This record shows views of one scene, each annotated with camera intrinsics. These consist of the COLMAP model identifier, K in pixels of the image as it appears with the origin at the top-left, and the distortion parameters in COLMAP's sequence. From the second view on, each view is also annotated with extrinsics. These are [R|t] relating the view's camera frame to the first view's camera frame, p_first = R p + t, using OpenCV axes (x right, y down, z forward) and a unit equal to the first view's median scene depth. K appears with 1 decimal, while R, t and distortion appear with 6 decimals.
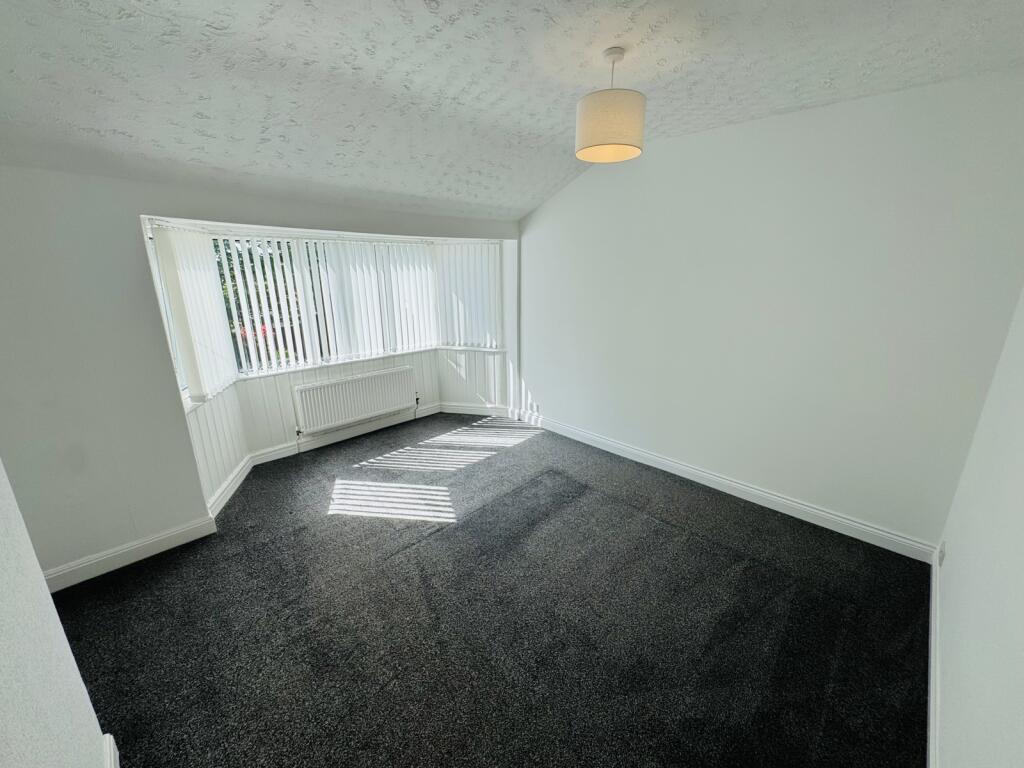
lens RADIAL K [[411.8, 0, 512.0], [0, 411.8, 384.0], [0, 0, 1]] dist [-0.000162, -0.000032]
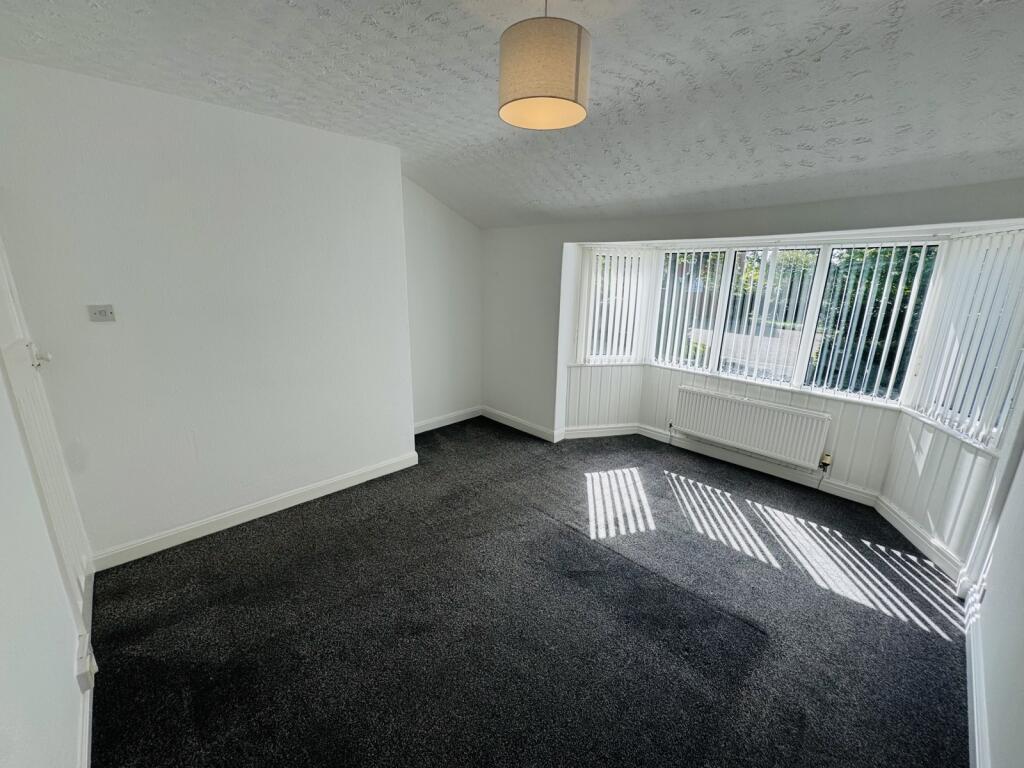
lens RADIAL K [[411.8, 0, 512.0], [0, 411.8, 384.0], [0, 0, 1]] dist [-0.000162, -0.000032]
pose [[-0.028463, 0.252944, -0.967062, 0.526076], [-0.289117, 0.924020, 0.250196, -0.136162], [0.956871, 0.286715, 0.046830, 0.512747]]
